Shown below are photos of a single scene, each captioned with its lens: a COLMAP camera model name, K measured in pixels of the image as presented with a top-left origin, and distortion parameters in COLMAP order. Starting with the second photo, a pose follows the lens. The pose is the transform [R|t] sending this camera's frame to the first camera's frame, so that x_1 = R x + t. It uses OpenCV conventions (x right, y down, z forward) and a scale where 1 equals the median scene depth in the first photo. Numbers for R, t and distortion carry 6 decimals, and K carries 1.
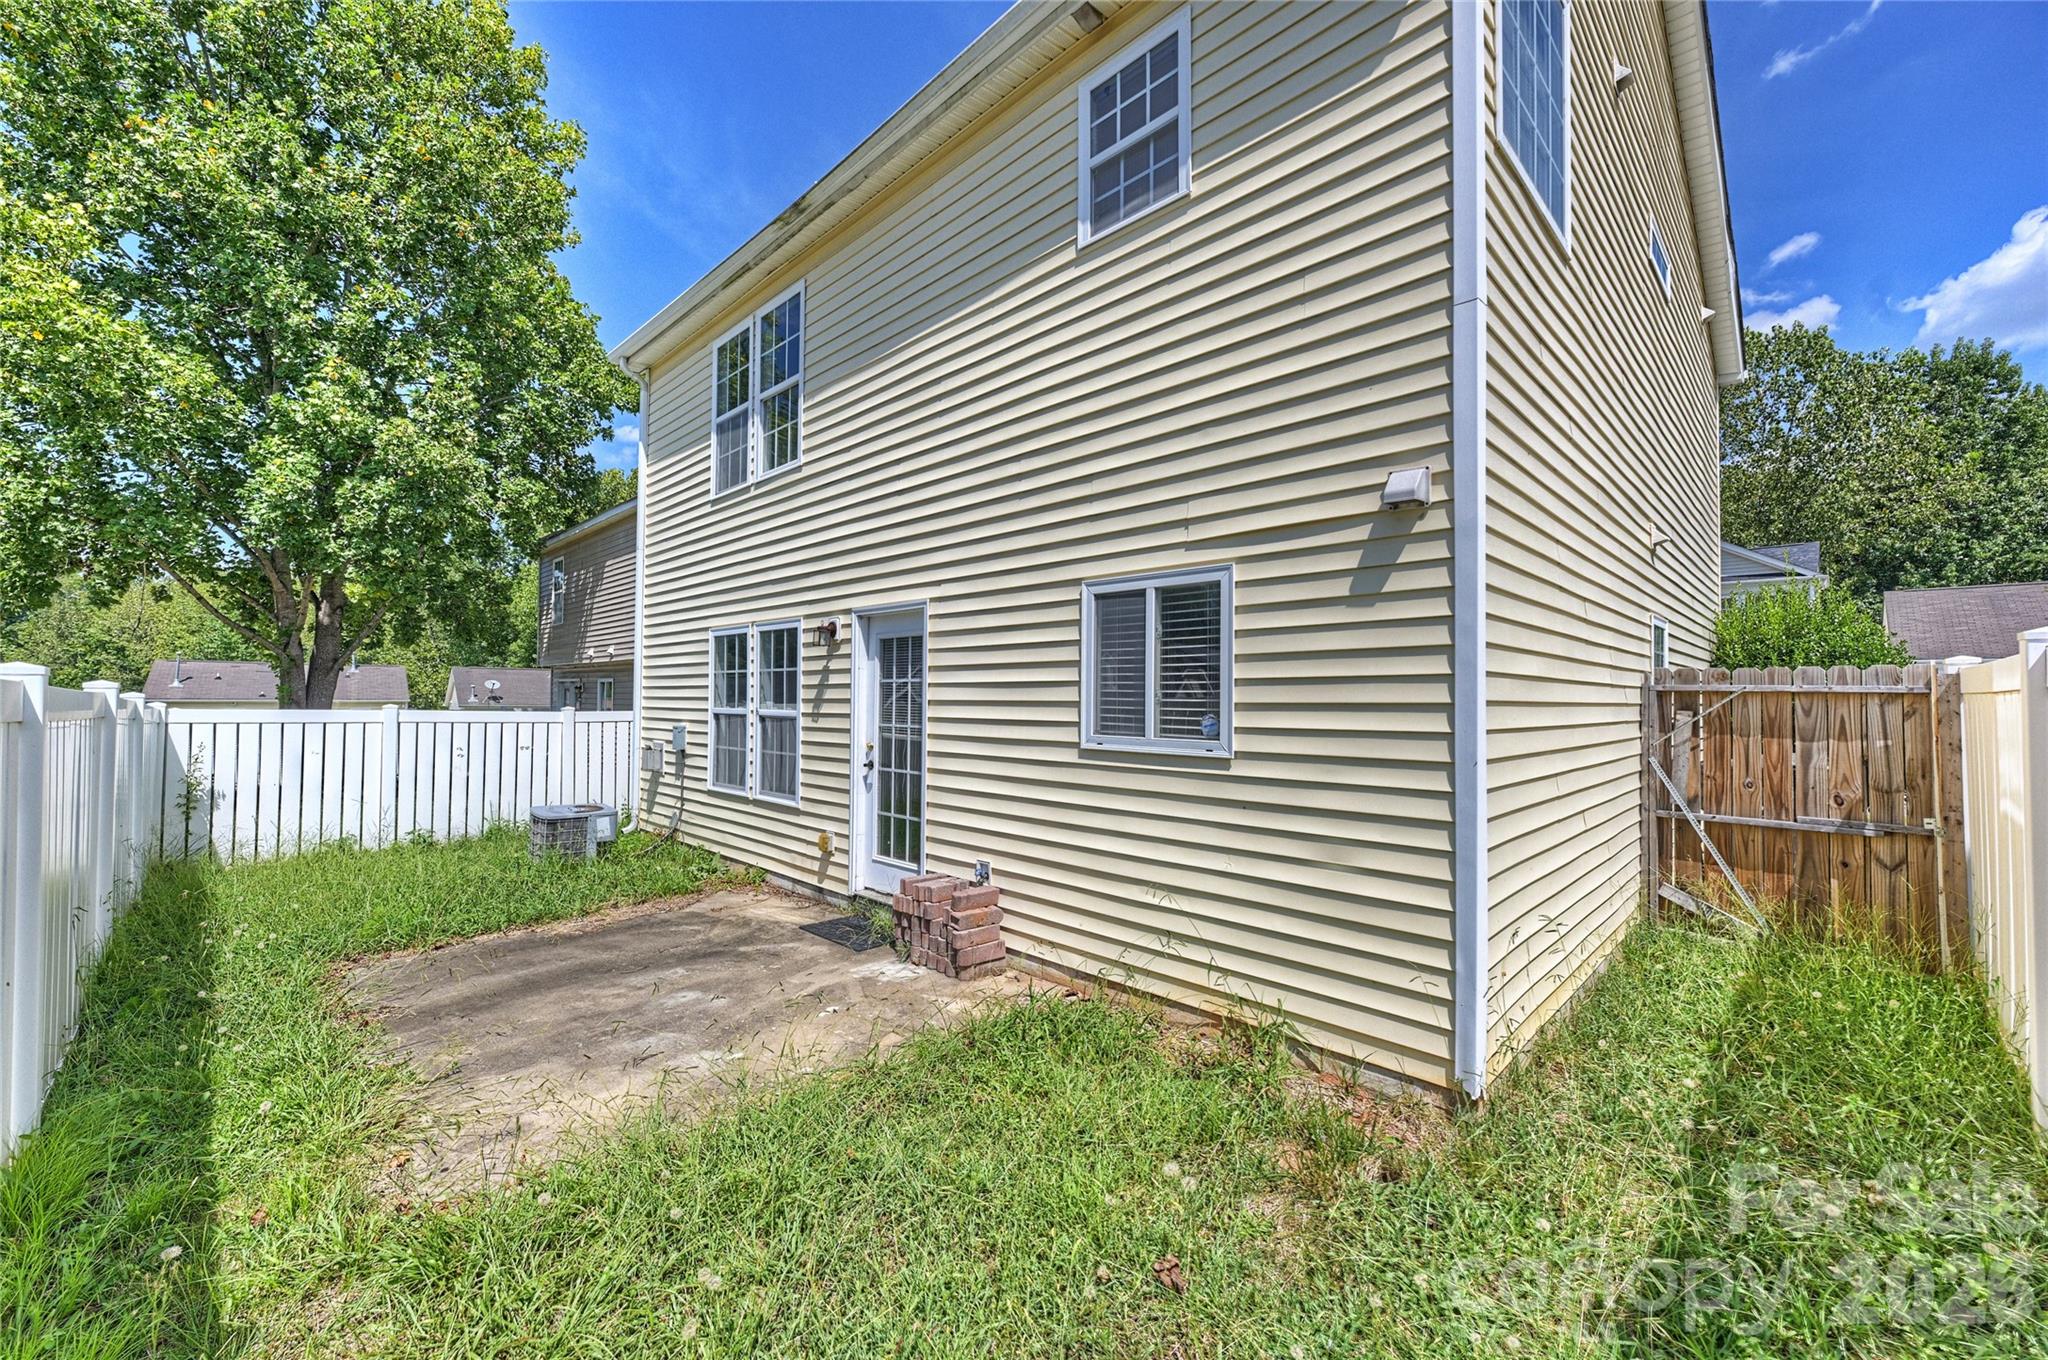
lens RADIAL K [[811.9, 0, 1019.5], [0, 811.9, 684.3], [0, 0, 1]] dist [-0.002972, -0.000209]
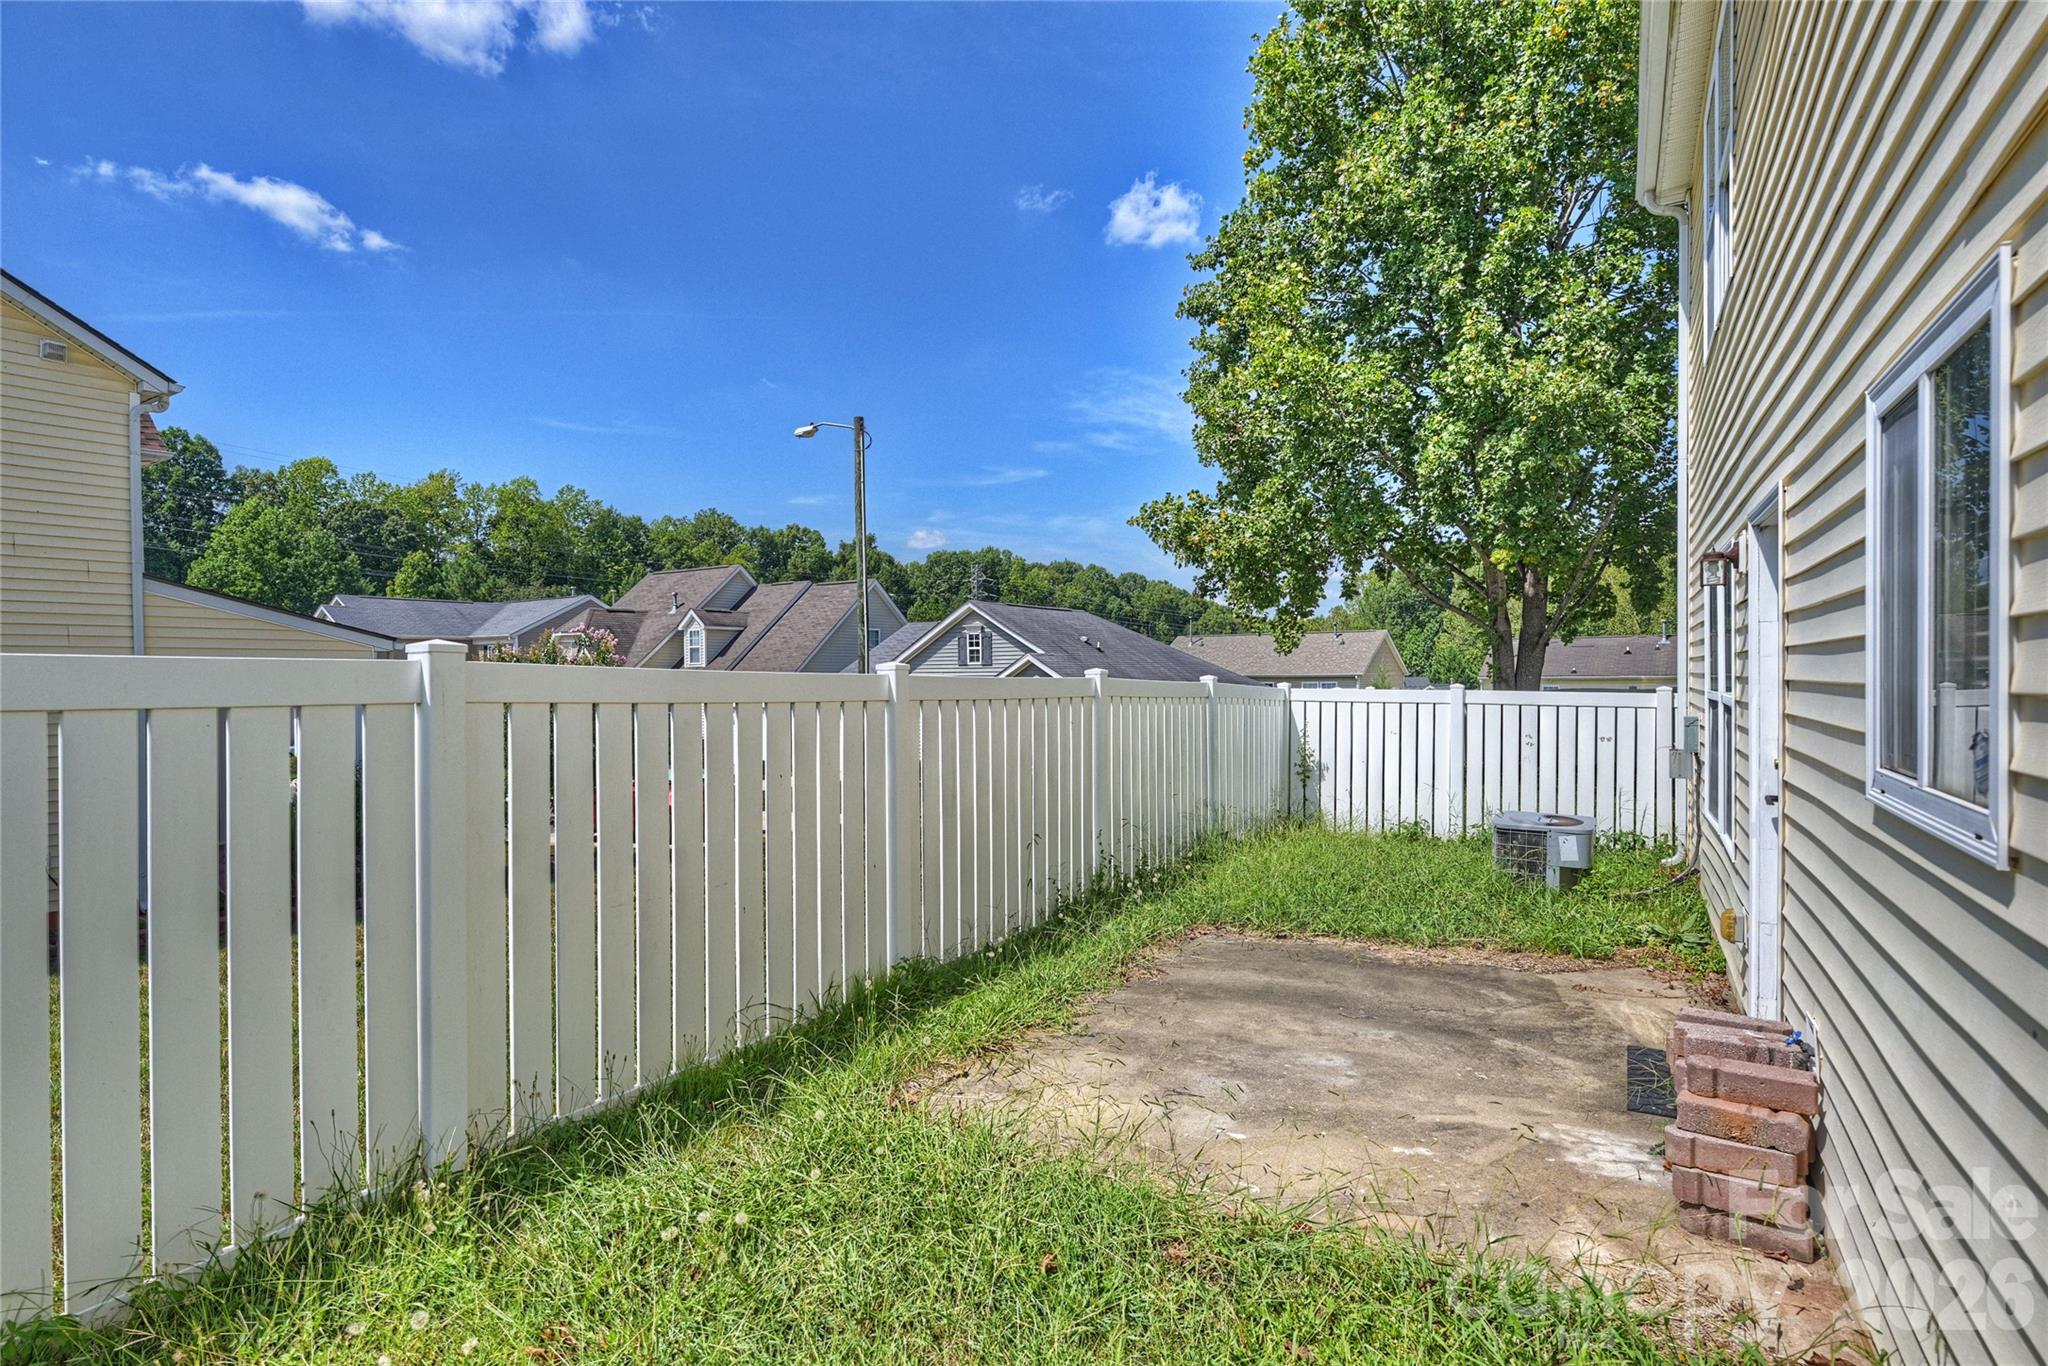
lens RADIAL K [[1035.0, 0, 1024.0], [0, 1035.0, 683.0], [0, 0, 1]] dist [0.002234, 0.000226]
pose [[0.273358, -0.001212, -0.961912, 0.355188], [0.027954, 0.999587, 0.006684, 0.003412], [0.961506, -0.028717, 0.273279, 0.338809]]
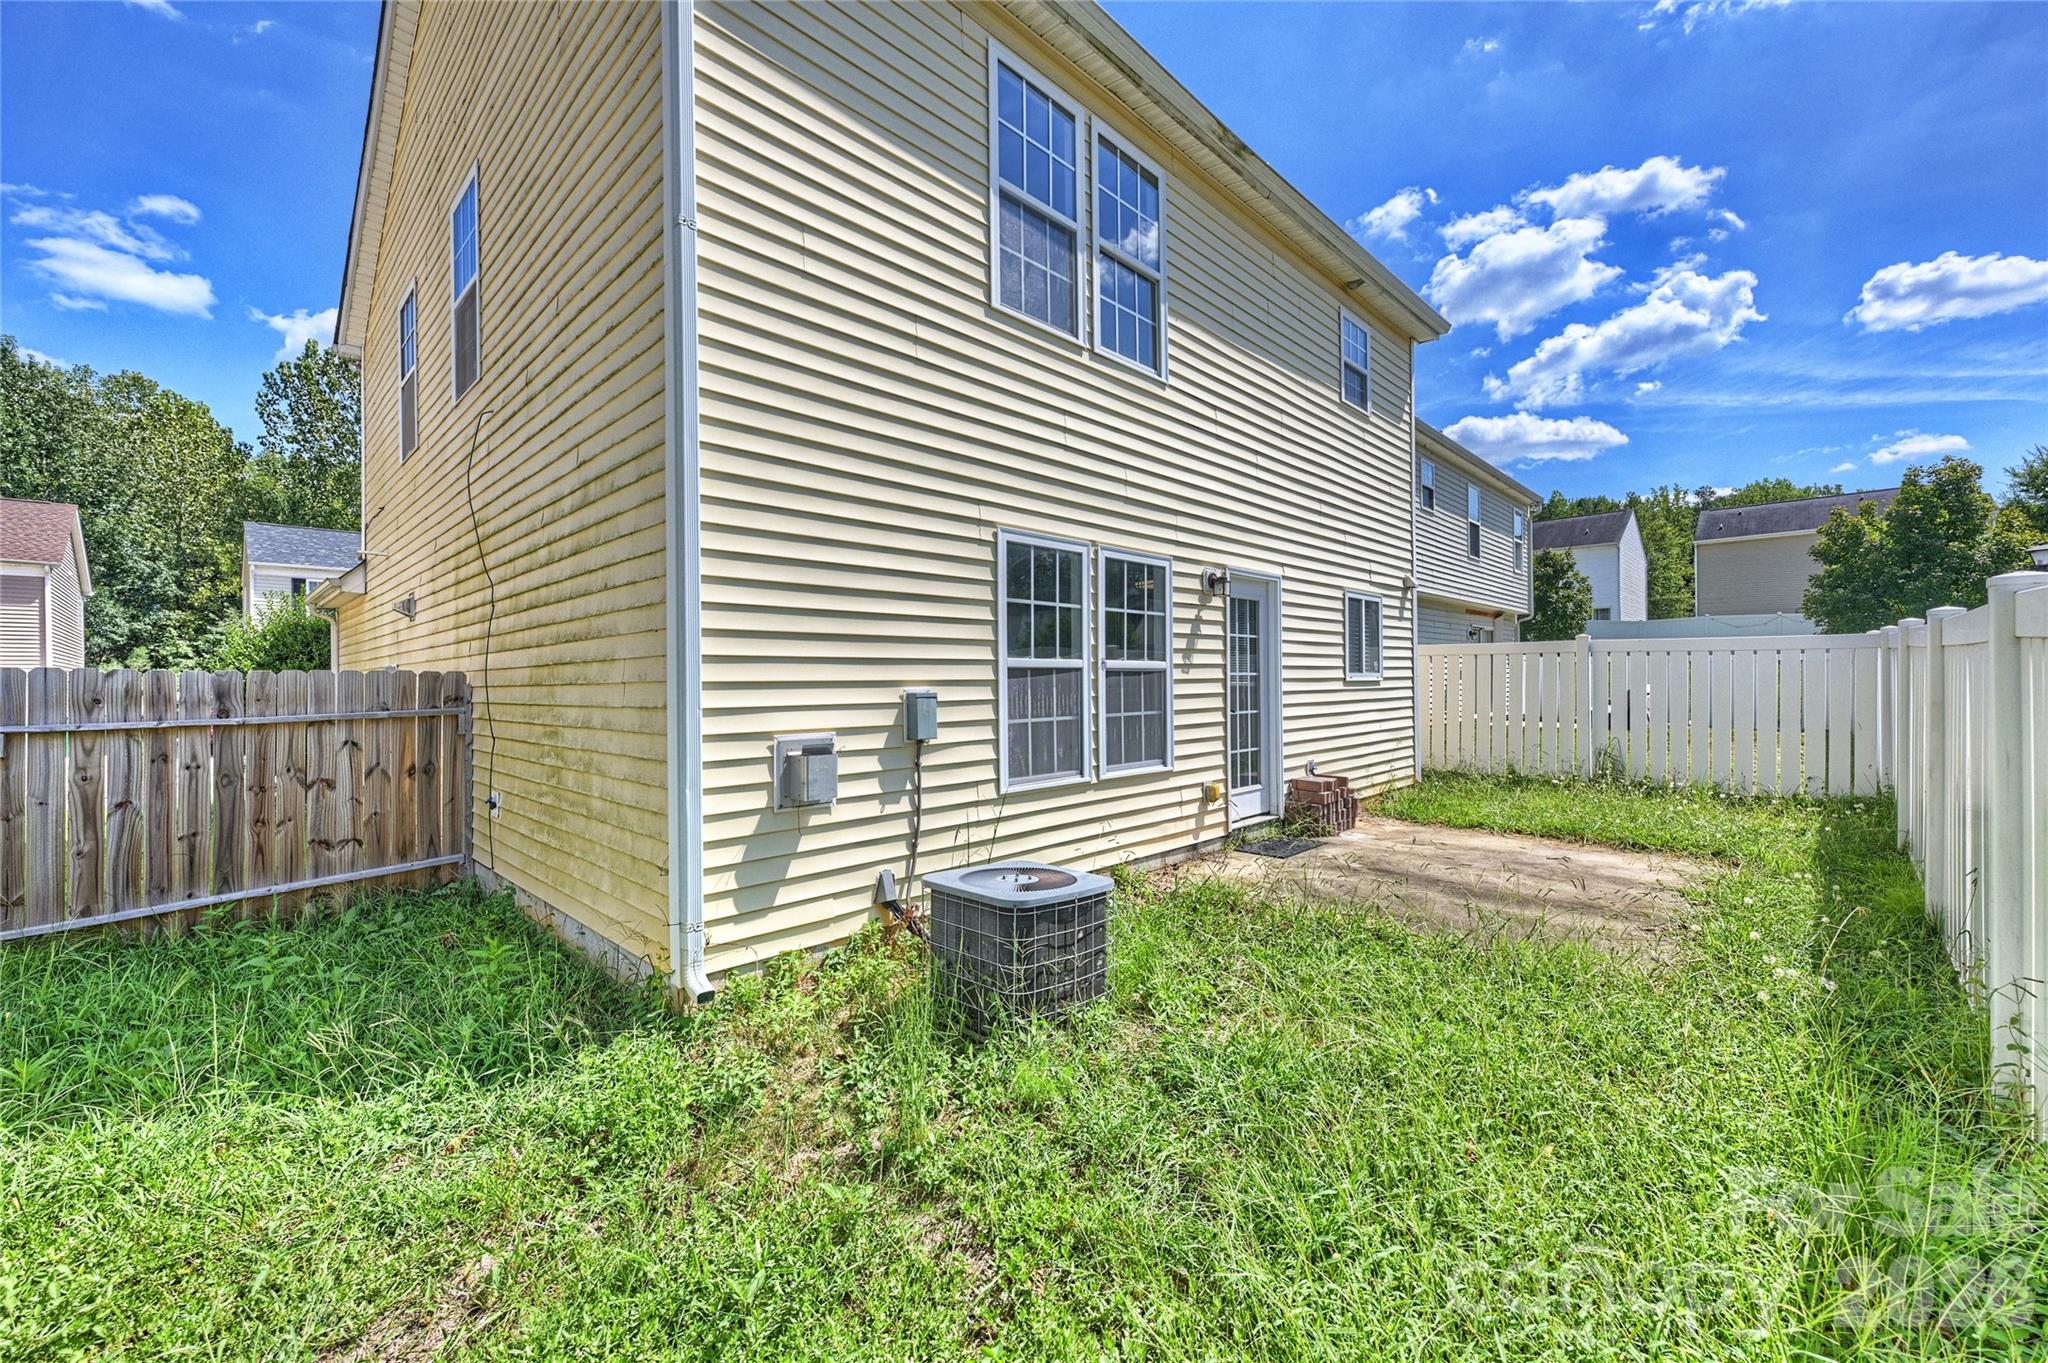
lens RADIAL K [[811.9, 0, 1019.5], [0, 811.9, 685.8], [0, 0, 1]] dist [-0.002972, -0.000209]
pose [[-0.011443, -0.012110, 0.999861, -1.326888], [-0.007162, 0.999902, 0.012028, 0.056557], [-0.999909, -0.007023, -0.011528, 1.341914]]
